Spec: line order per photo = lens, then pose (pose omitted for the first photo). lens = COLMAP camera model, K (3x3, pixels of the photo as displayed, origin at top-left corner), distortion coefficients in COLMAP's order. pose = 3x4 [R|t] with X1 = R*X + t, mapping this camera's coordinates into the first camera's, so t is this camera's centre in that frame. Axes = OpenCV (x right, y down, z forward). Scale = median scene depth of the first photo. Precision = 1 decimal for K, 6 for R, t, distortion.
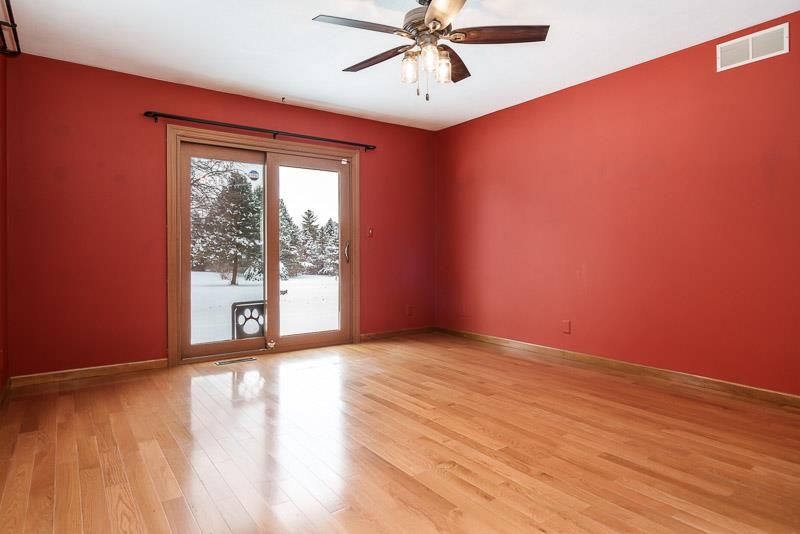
lens RADIAL K [[470.4, 0, 388.0], [0, 470.4, 253.0], [0, 0, 1]] dist [0.002637, 0.001079]
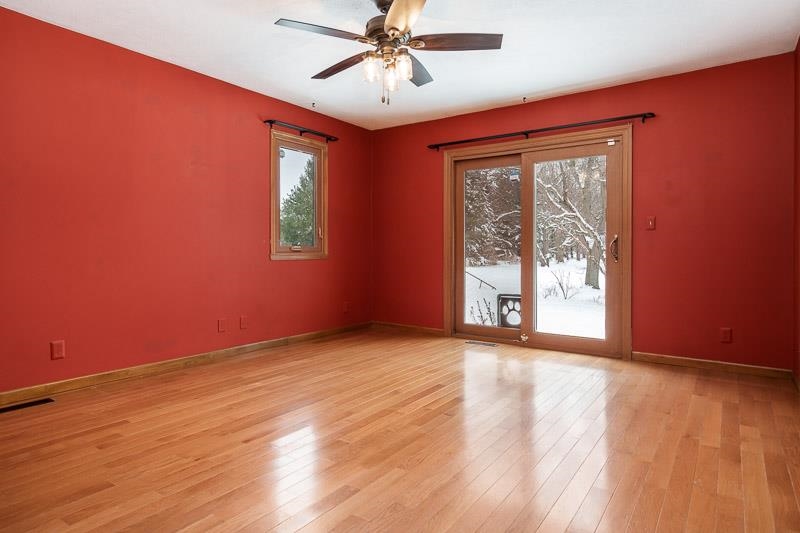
lens RADIAL K [[468.1, 0, 399.9], [0, 468.1, 253.6], [0, 0, 1]] dist [0.001583, -0.000306]
pose [[0.333473, 0.012968, -0.942670, 0.673970], [-0.004748, 0.999916, 0.012076, -0.002924], [0.942748, 0.000448, 0.333507, 0.422730]]
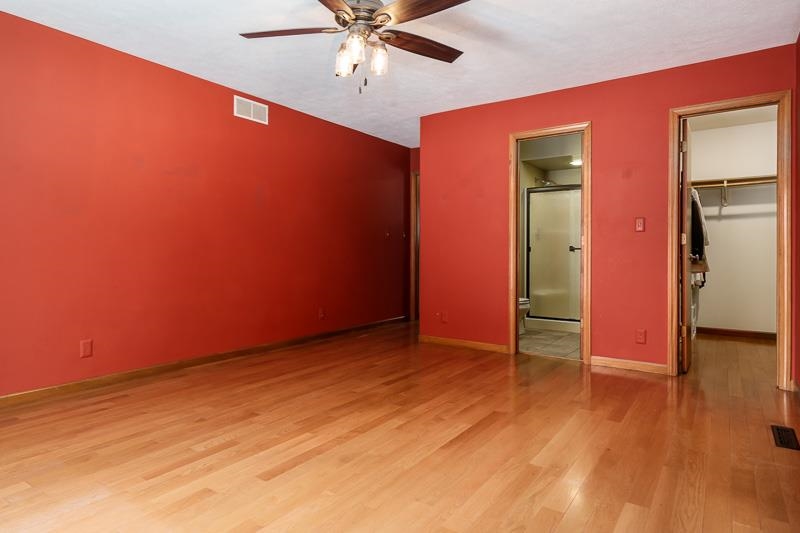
lens RADIAL K [[468.1, 0, 399.9], [0, 468.1, 253.6], [0, 0, 1]] dist [0.001583, -0.000306]
pose [[-0.351544, -0.000973, 0.936171, -0.522718], [0.000201, 0.999999, 0.001115, -0.000549], [-0.936171, 0.000580, -0.351544, 0.786629]]
